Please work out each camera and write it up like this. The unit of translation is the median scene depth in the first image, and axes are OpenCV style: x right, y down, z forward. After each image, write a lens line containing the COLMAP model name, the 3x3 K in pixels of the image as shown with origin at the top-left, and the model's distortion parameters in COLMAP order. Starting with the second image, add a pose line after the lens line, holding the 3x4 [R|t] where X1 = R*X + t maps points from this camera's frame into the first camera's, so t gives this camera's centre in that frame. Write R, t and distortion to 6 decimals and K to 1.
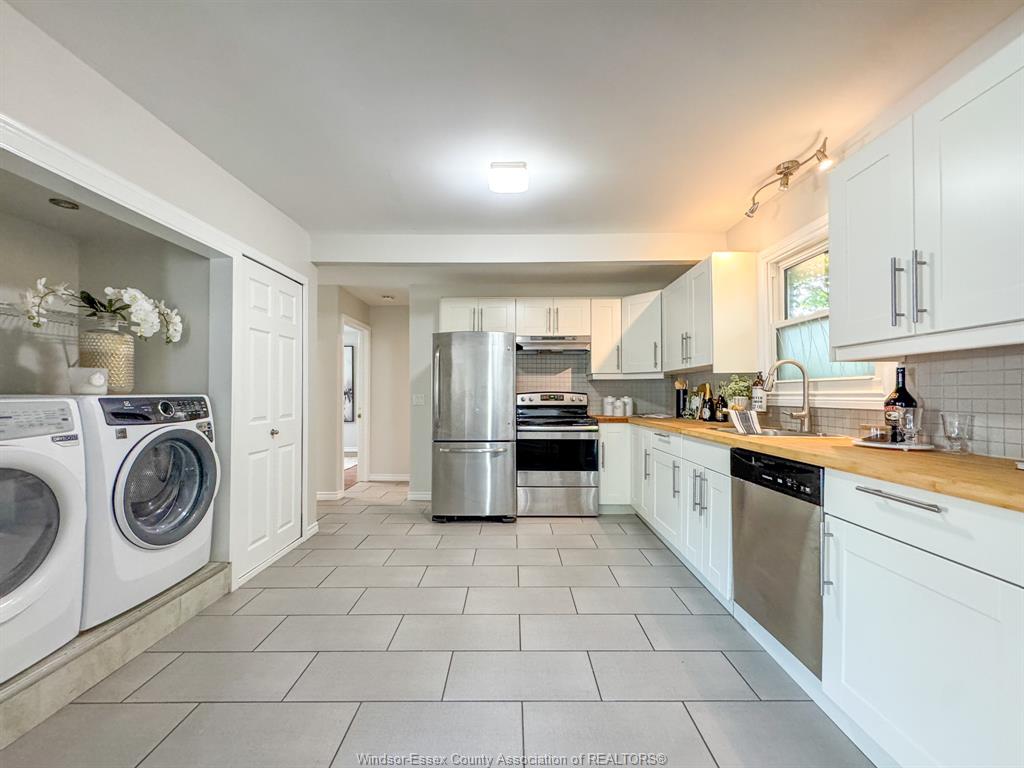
lens RADIAL K [[410.5, 0, 513.9], [0, 410.5, 391.0], [0, 0, 1]] dist [-0.006490, 0.000120]
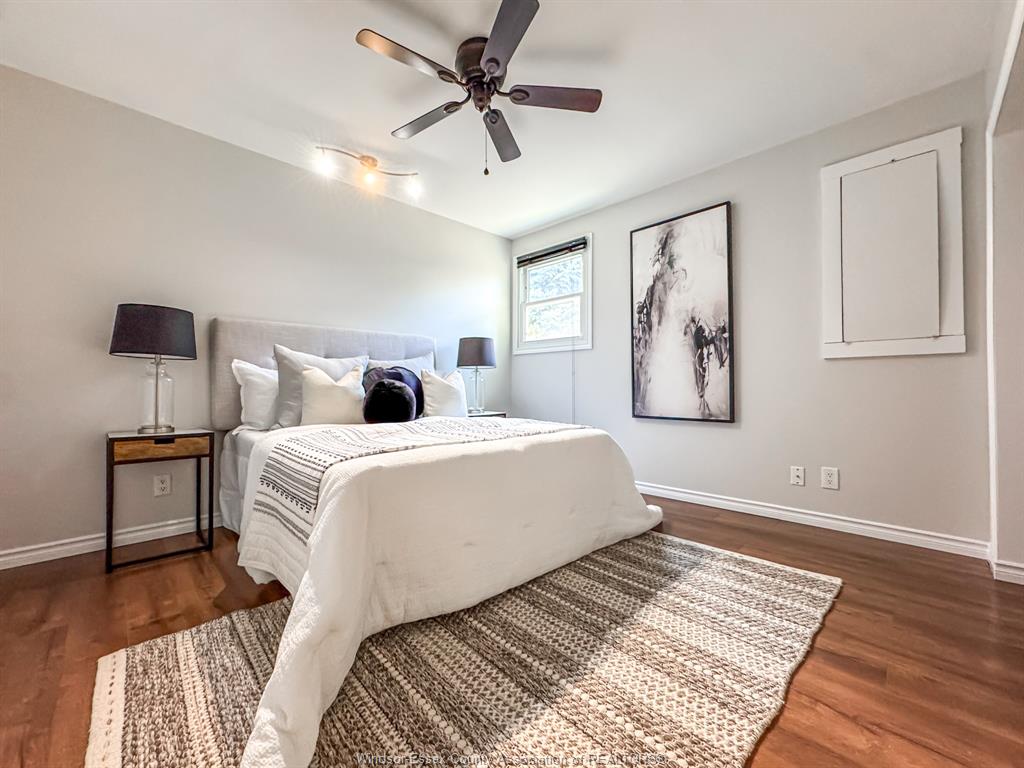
lens RADIAL K [[419.1, 0, 515.0], [0, 419.1, 383.0], [0, 0, 1]] dist [-0.006270, 0.000346]
pose [[0.710970, -0.008241, -0.703174, -0.648858], [0.007846, 0.999962, -0.003786, 0.097808], [0.703179, -0.002826, 0.711007, 1.473681]]
